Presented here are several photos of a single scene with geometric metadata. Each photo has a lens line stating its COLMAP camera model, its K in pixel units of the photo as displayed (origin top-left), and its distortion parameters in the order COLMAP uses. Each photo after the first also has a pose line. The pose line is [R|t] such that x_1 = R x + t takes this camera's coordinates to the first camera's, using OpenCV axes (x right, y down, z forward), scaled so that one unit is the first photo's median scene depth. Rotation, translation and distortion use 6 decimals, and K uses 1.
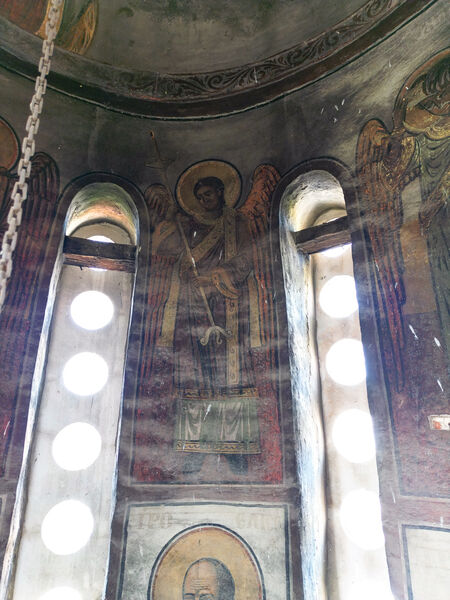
lens RADIAL K [[419.2, 0, 223.6], [0, 419.2, 299.7], [0, 0, 1]] dist [0.061372, -0.050688]
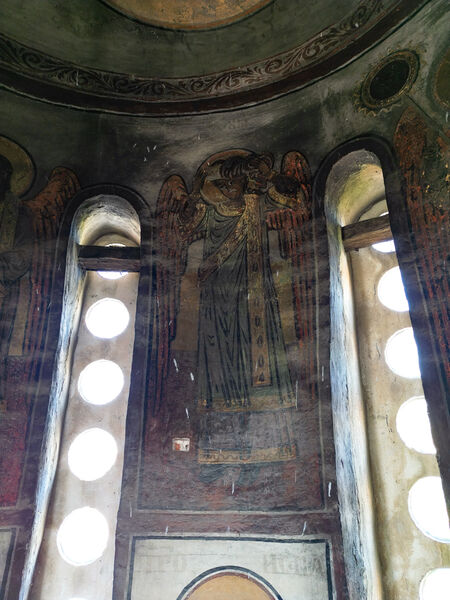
lens RADIAL K [[419.2, 0, 224.3], [0, 419.2, 299.2], [0, 0, 1]] dist [0.061372, -0.050688]
pose [[0.781342, 0.236559, 0.577533, -0.137862], [-0.215657, 0.970715, -0.105846, -0.006569], [-0.585659, -0.041847, 0.809477, -0.010990]]
